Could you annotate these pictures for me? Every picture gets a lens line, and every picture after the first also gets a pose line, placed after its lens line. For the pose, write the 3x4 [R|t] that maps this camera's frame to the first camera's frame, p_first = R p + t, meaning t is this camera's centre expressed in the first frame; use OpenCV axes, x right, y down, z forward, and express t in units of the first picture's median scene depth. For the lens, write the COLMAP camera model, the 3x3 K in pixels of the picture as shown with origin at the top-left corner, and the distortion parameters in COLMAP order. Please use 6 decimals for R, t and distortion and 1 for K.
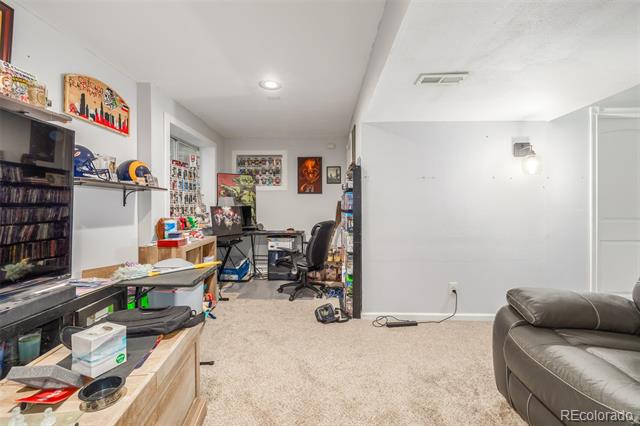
lens RADIAL K [[271.1, 0, 318.4], [0, 271.1, 209.6], [0, 0, 1]] dist [0.000381, -0.000475]
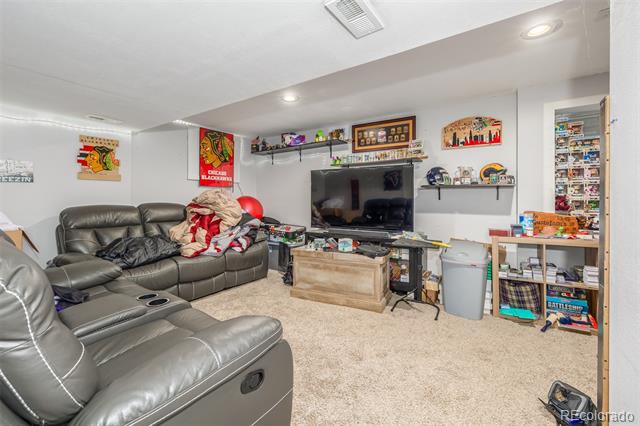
lens RADIAL K [[271.1, 0, 319.6], [0, 271.1, 207.1], [0, 0, 1]] dist [0.000381, -0.000475]
pose [[-0.508884, 0.011216, -0.860762, 0.893189], [-0.005719, 0.999849, 0.016409, 0.002516], [0.860816, 0.013273, -0.508743, 1.044253]]
